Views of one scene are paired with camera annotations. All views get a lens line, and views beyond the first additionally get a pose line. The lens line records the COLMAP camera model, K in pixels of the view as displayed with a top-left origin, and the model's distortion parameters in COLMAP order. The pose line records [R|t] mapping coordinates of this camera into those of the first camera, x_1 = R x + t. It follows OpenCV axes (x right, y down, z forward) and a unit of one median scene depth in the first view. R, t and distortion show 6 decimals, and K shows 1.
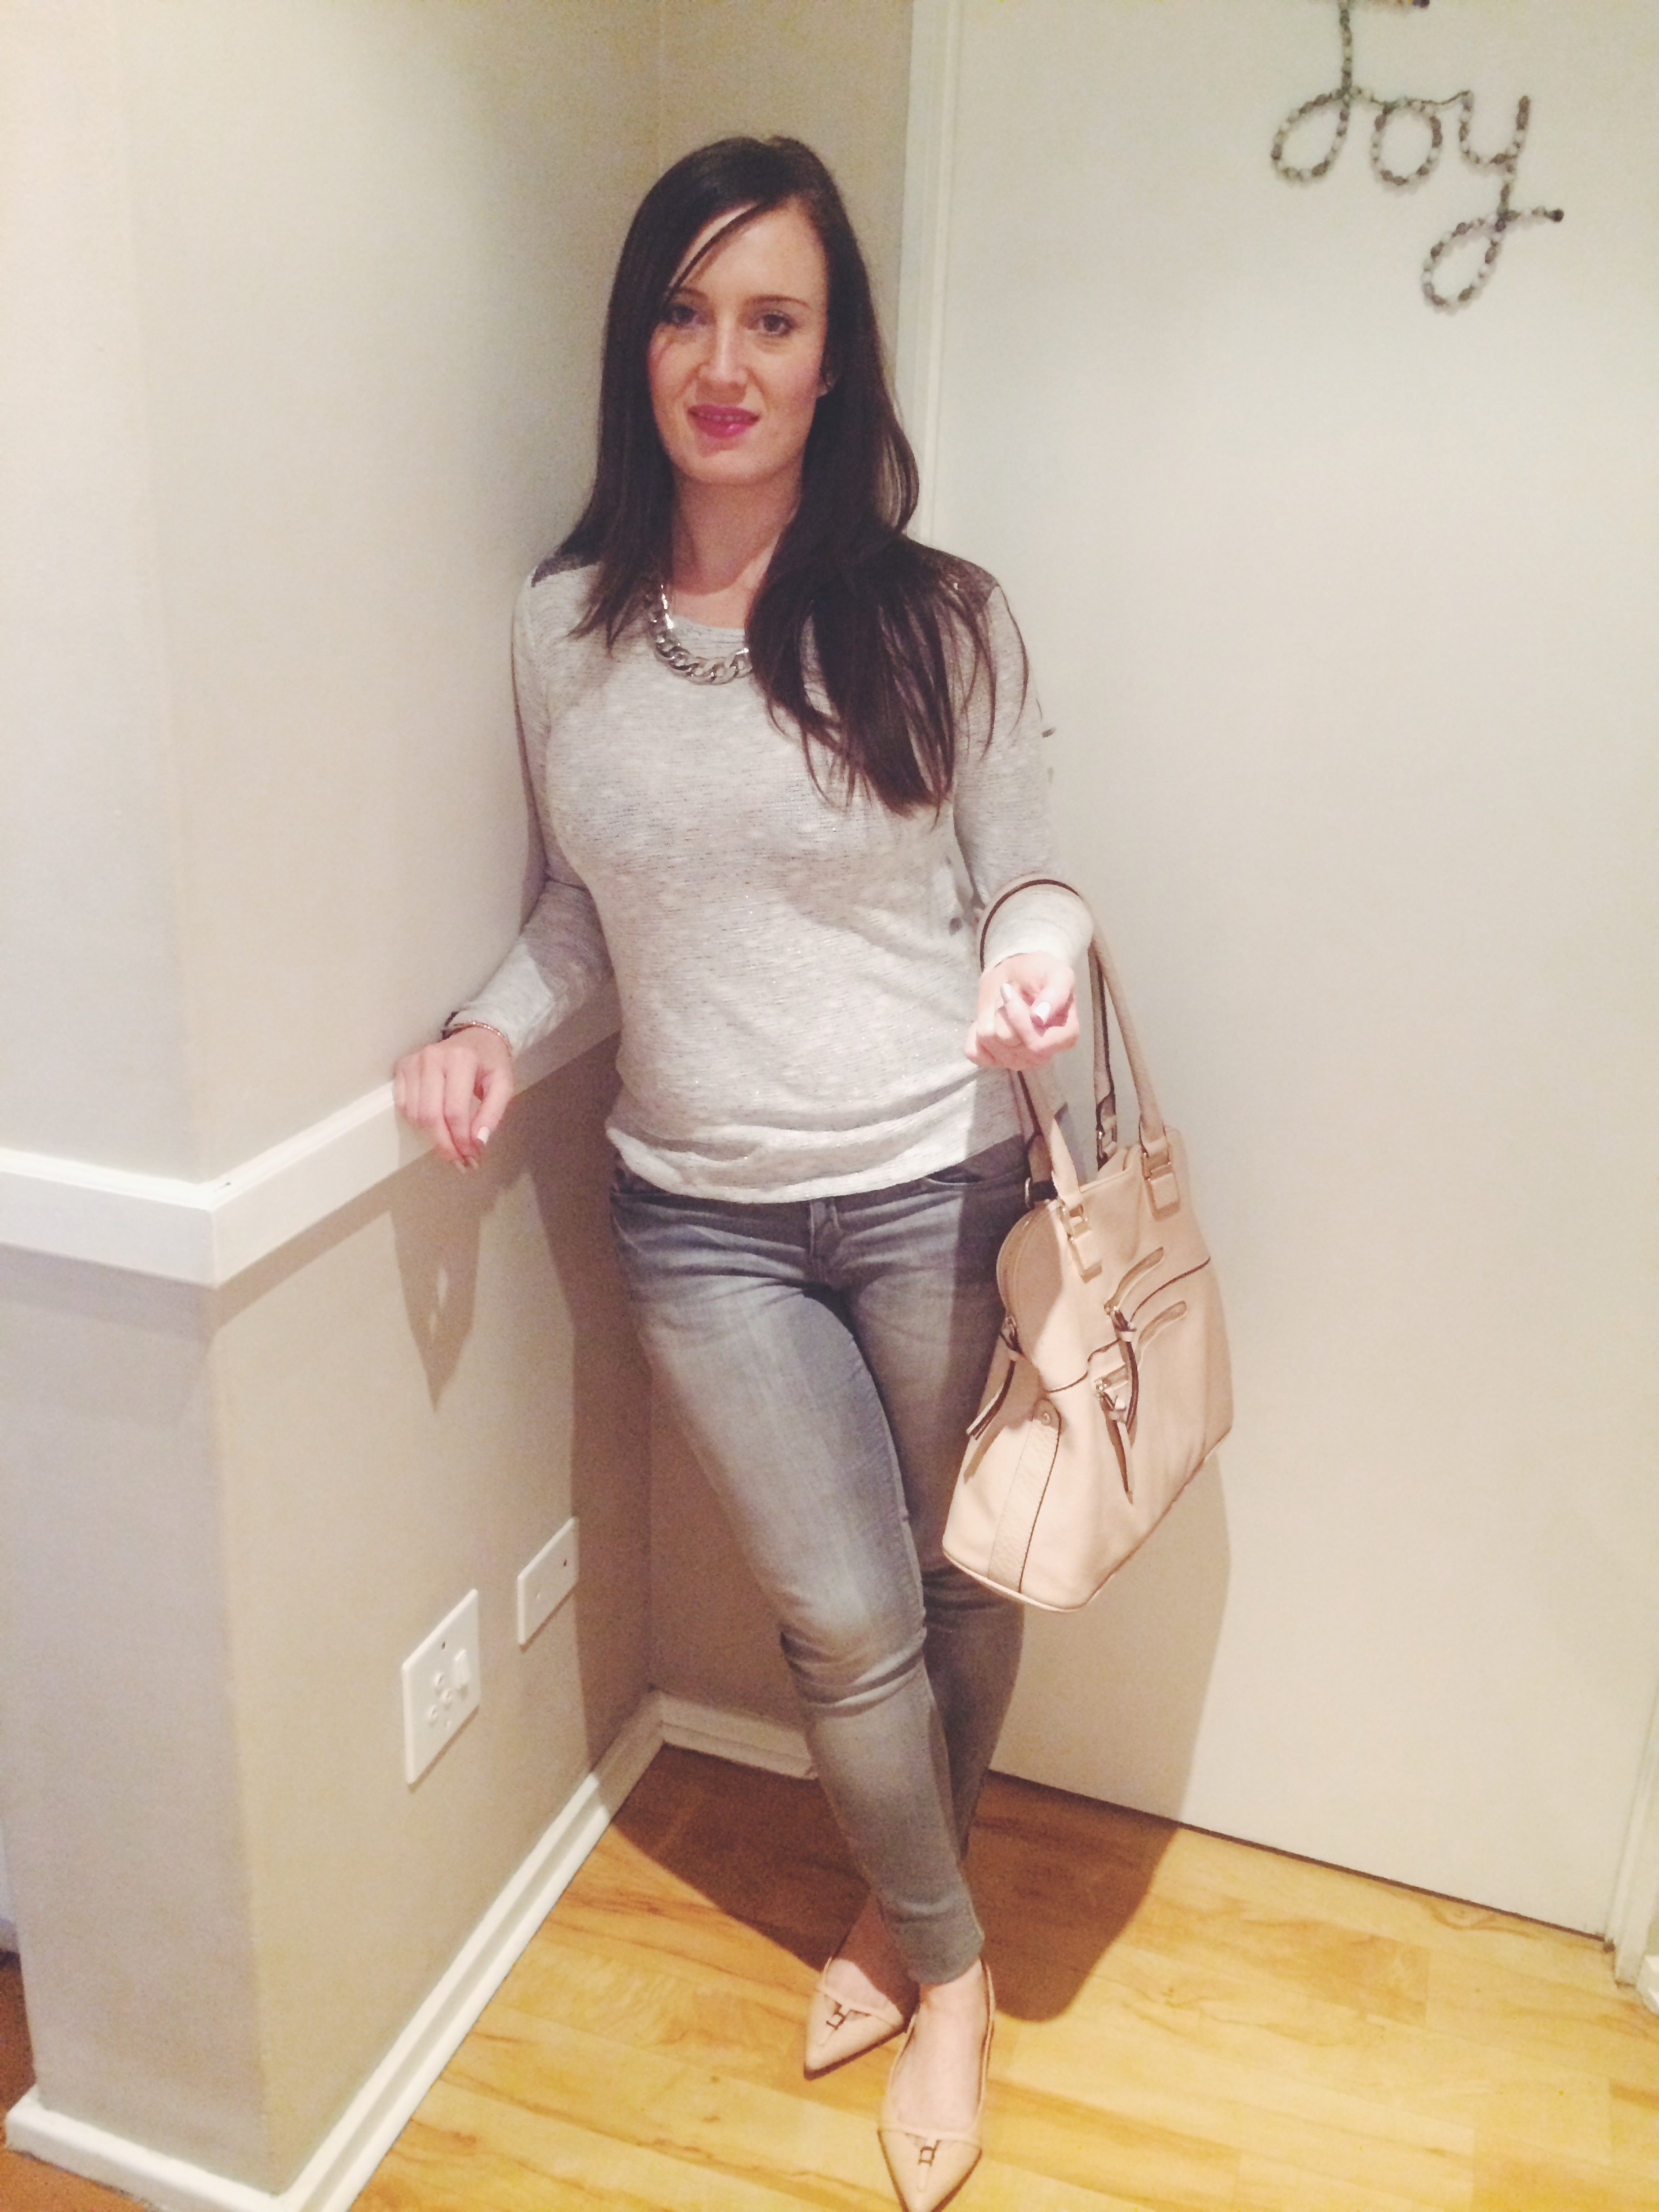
lens RADIAL K [[1900.5, 0, 836.0], [0, 1900.5, 1104.7], [0, 0, 1]] dist [0.084776, -0.118752]
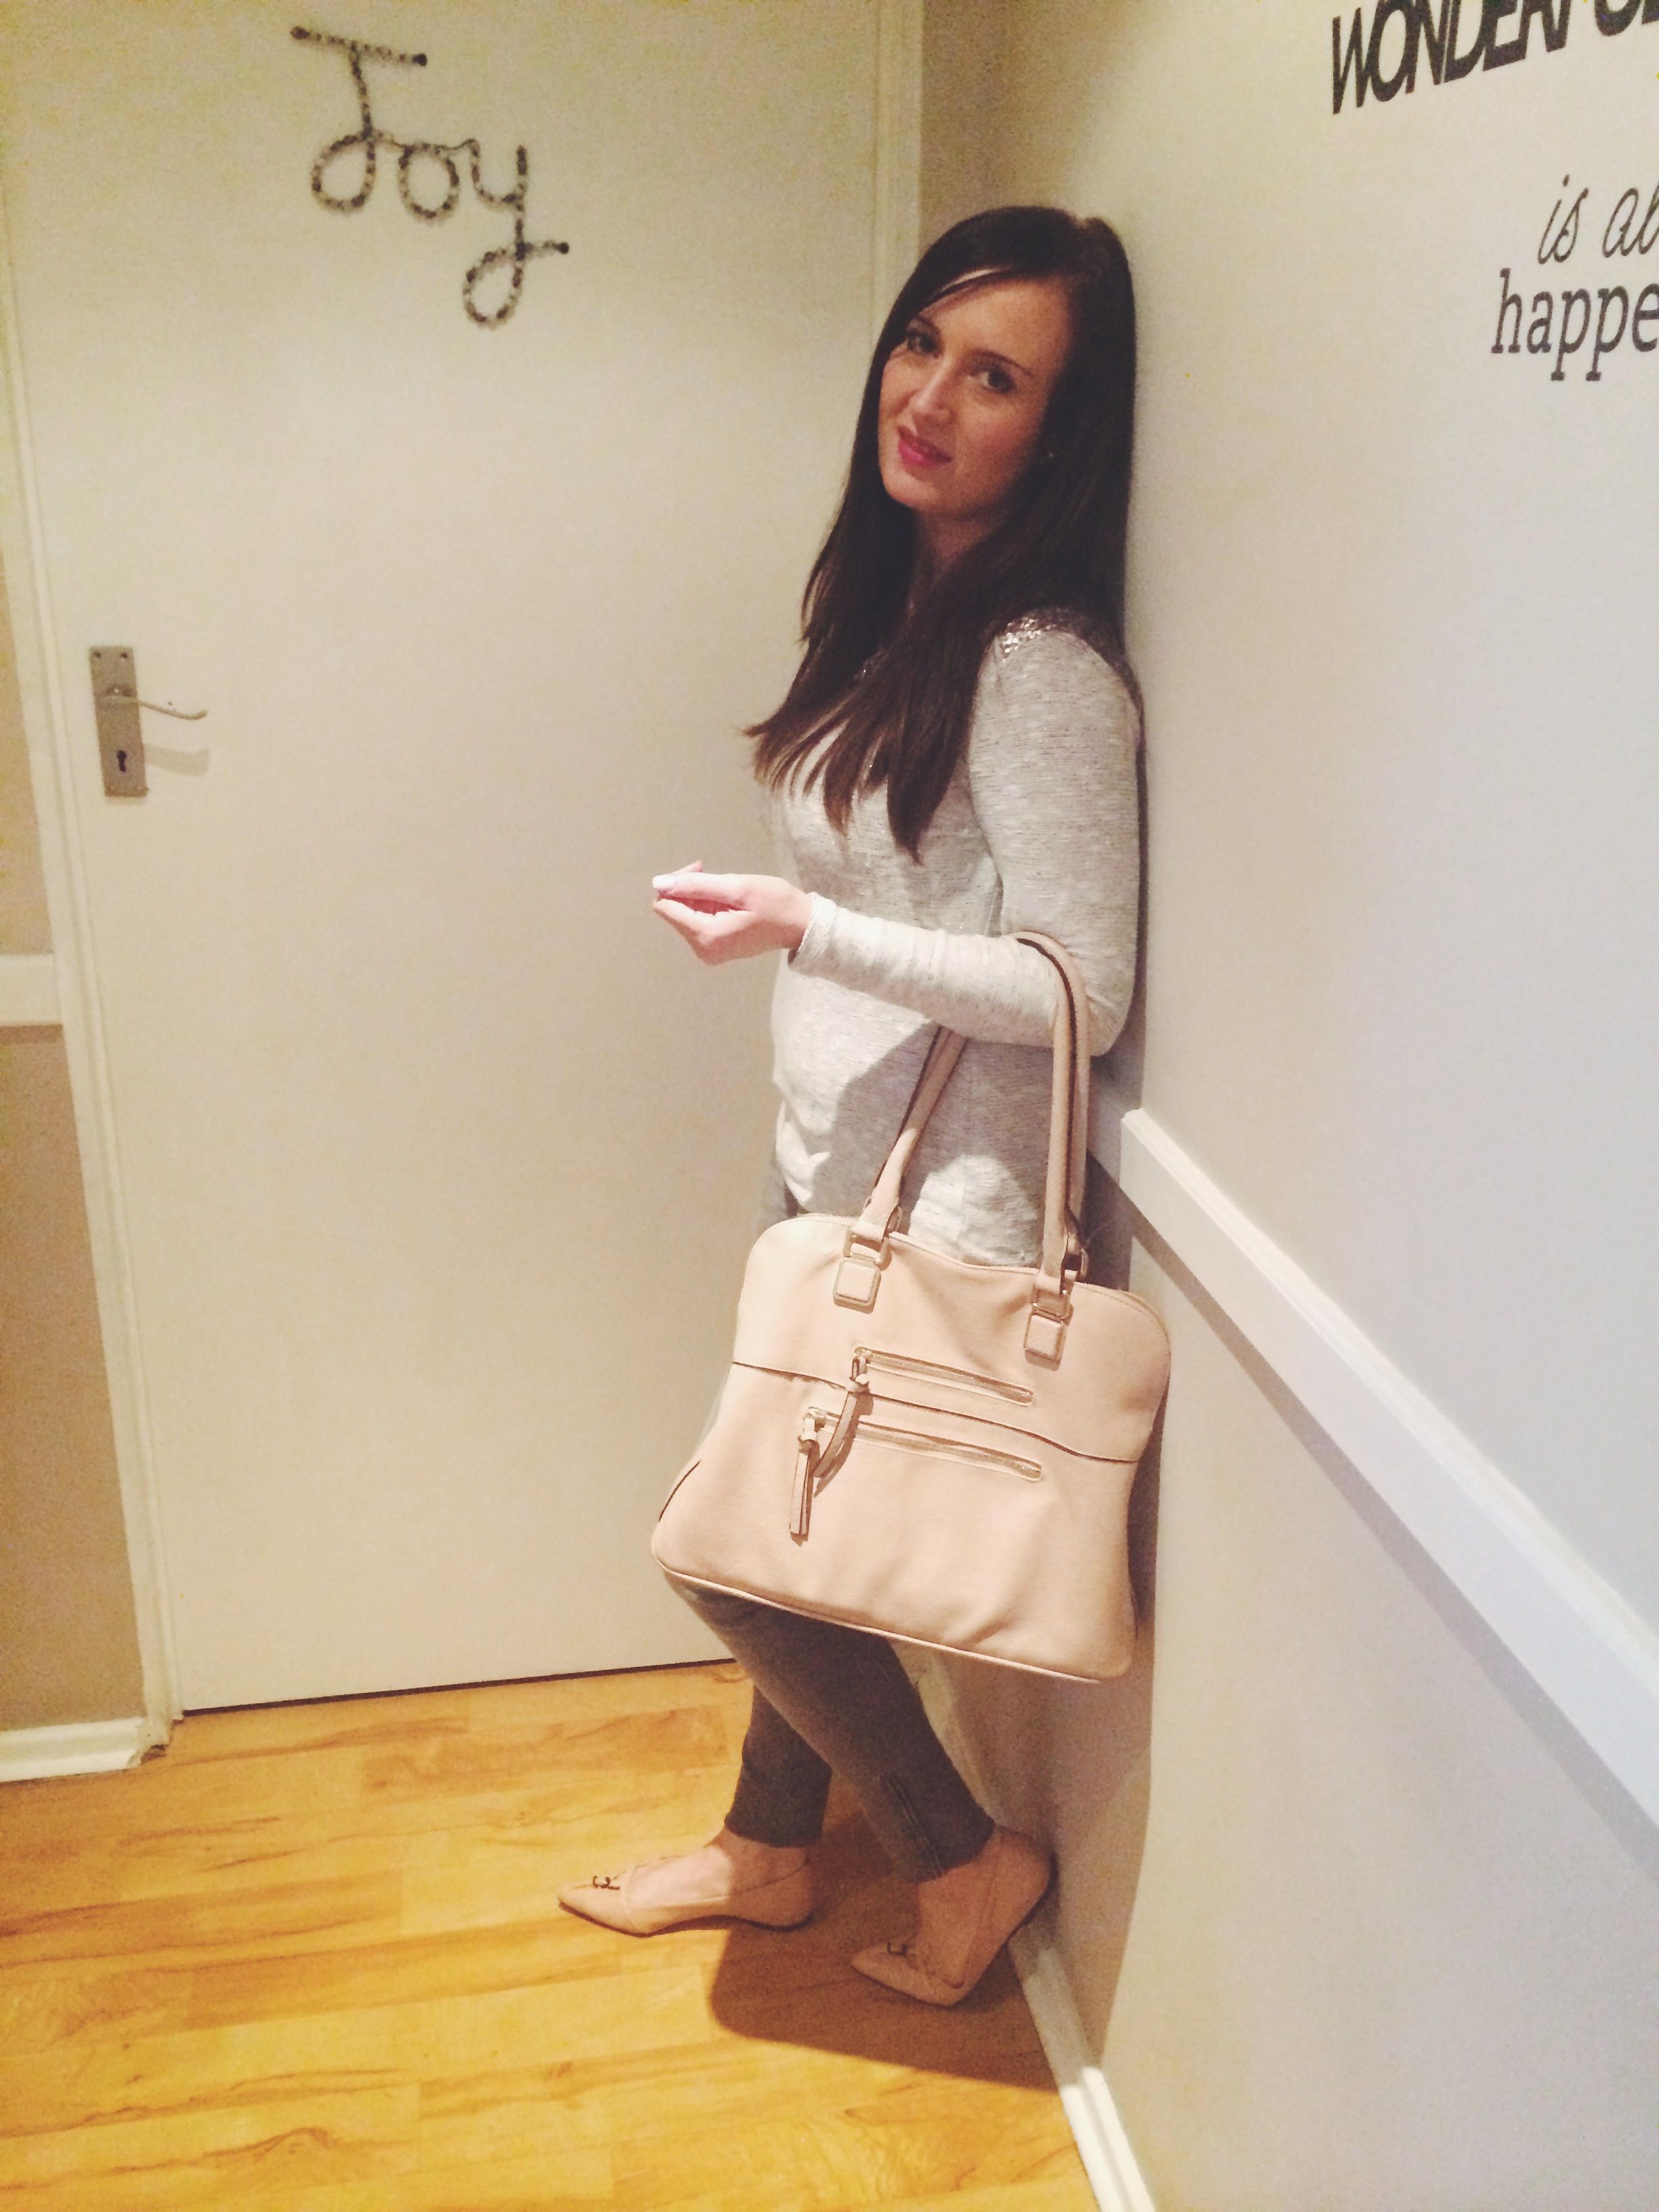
lens RADIAL K [[1900.5, 0, 836.0], [0, 1900.5, 1104.7], [0, 0, 1]] dist [0.084776, -0.118752]
pose [[0.870129, -0.187173, 0.455898, -0.123392], [0.182659, 0.981670, 0.054409, 0.028349], [-0.457725, 0.035931, 0.888368, -0.121868]]
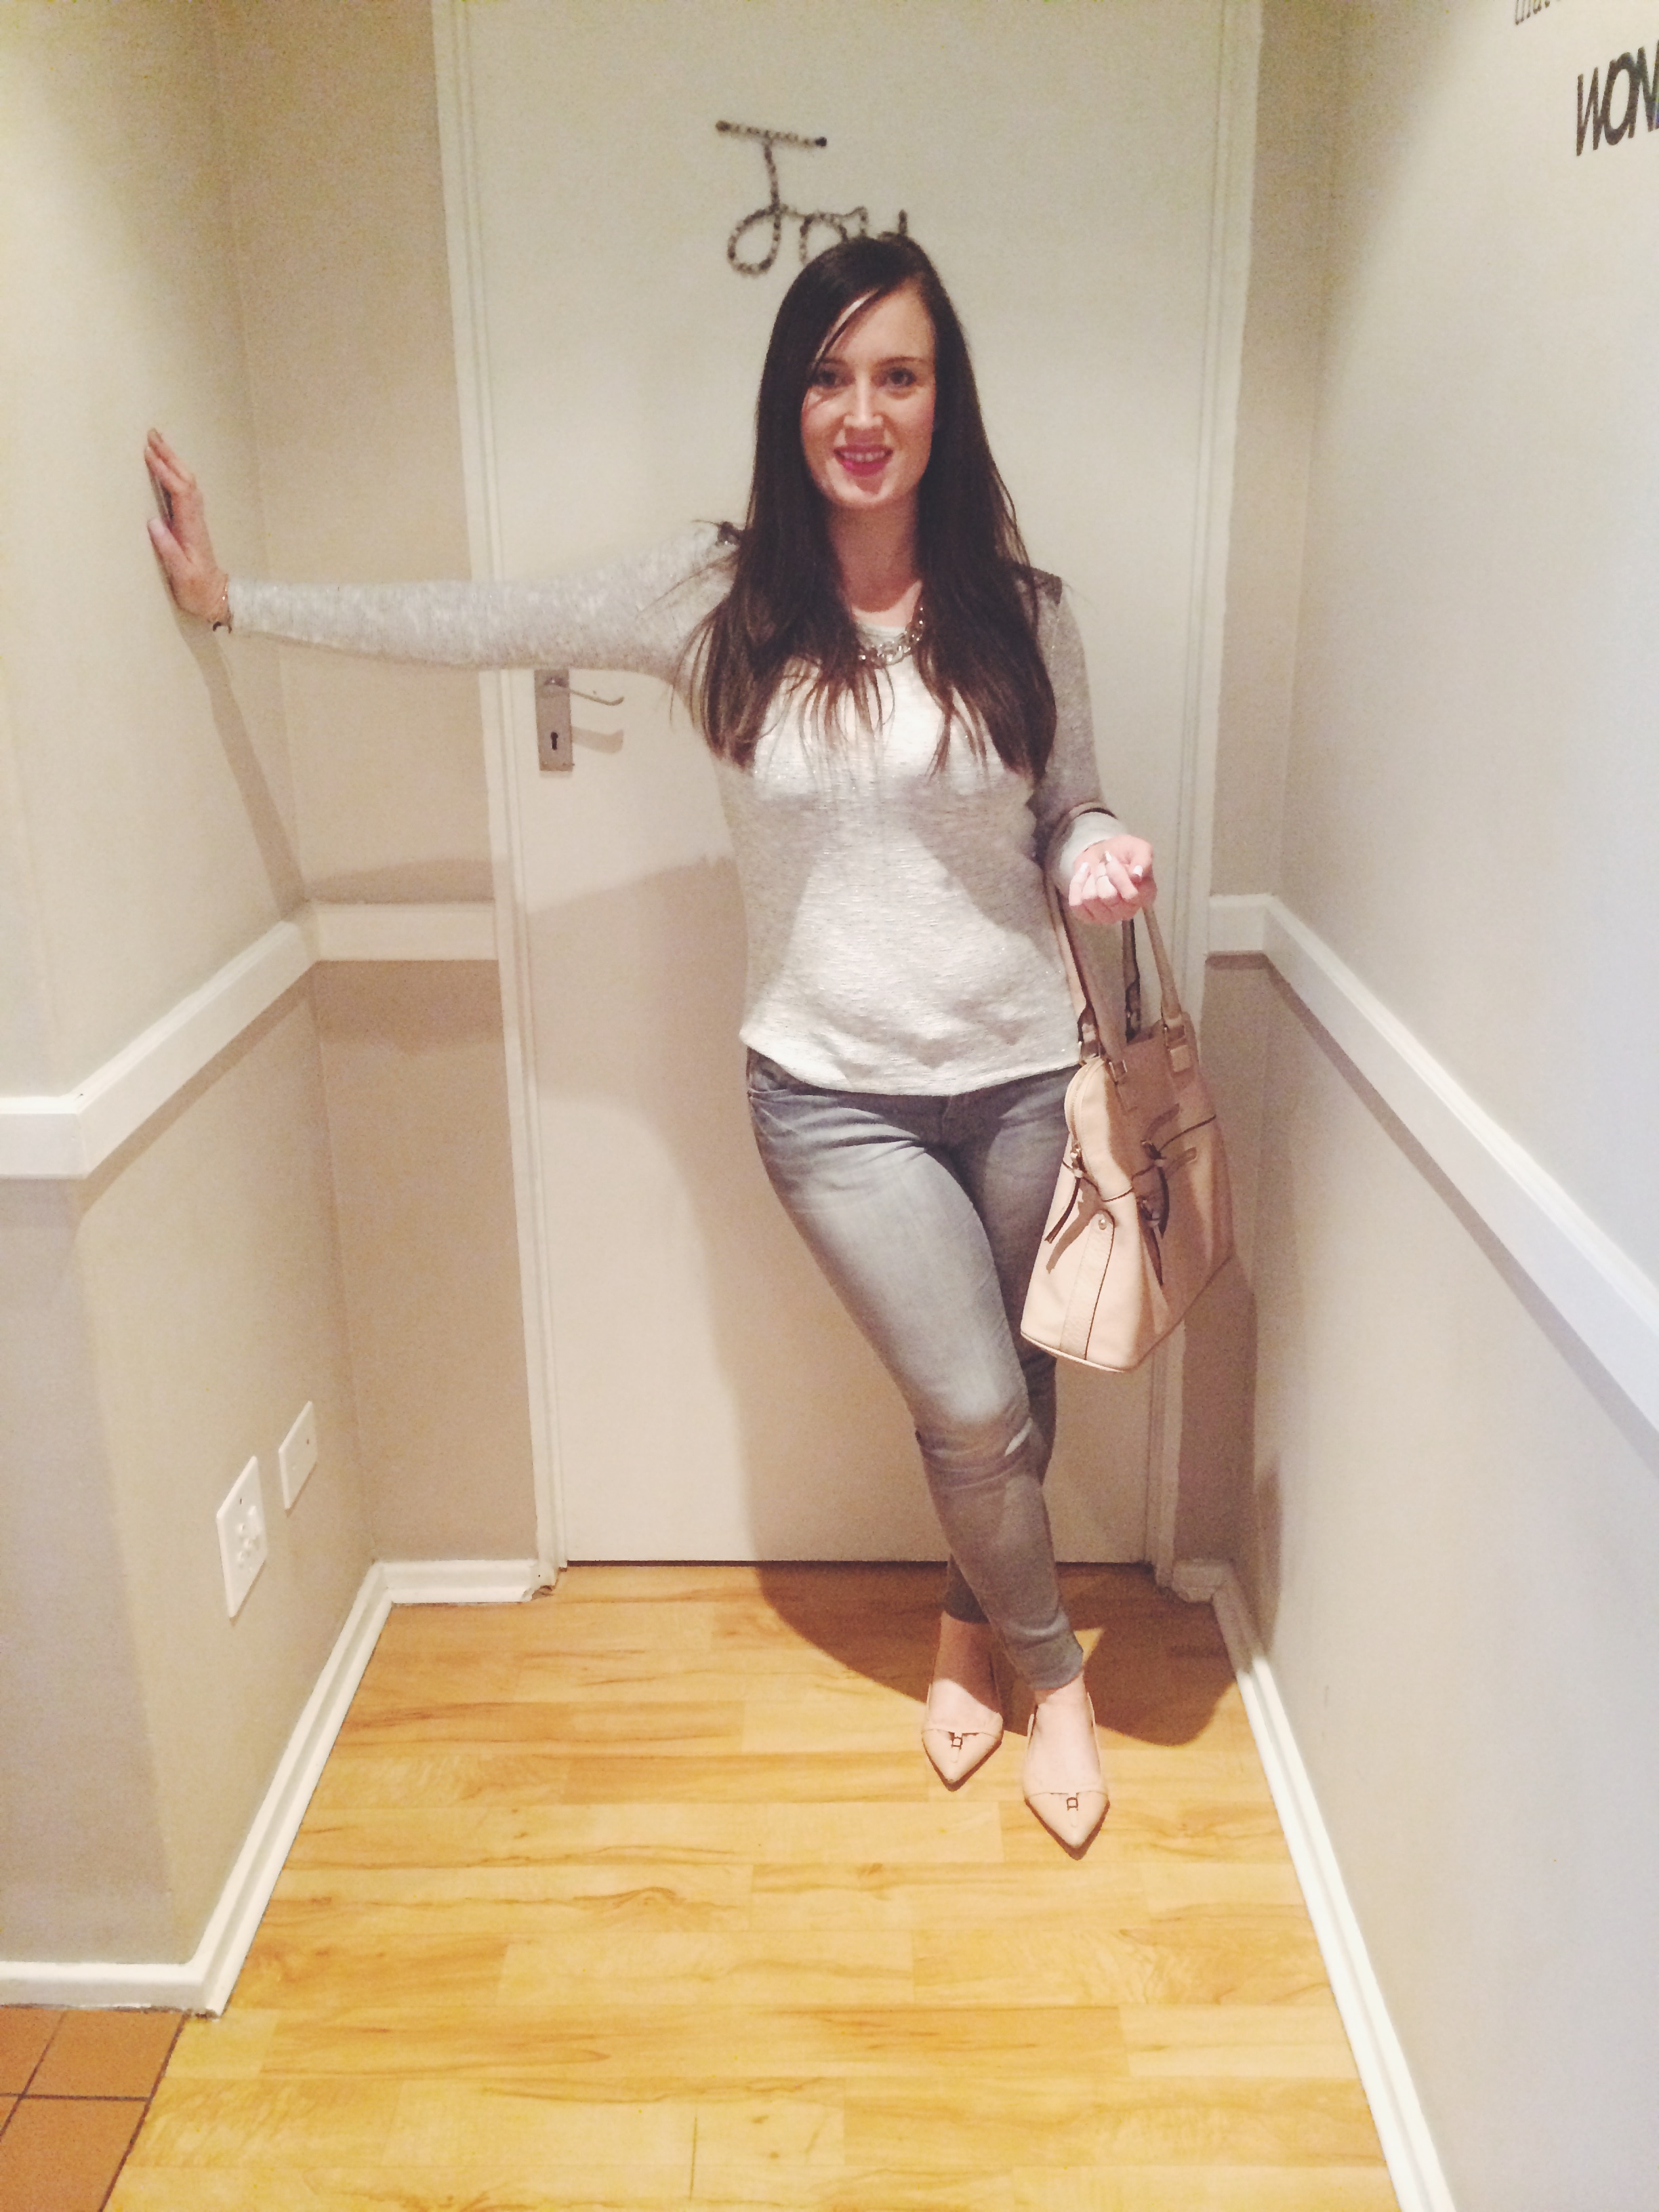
lens RADIAL K [[1900.5, 0, 836.0], [0, 1900.5, 1104.7], [0, 0, 1]] dist [0.084776, -0.118752]
pose [[0.946643, -0.146603, 0.287010, -0.175765], [0.151228, 0.988480, 0.006115, 0.095428], [-0.284600, 0.037615, 0.957908, -0.282833]]
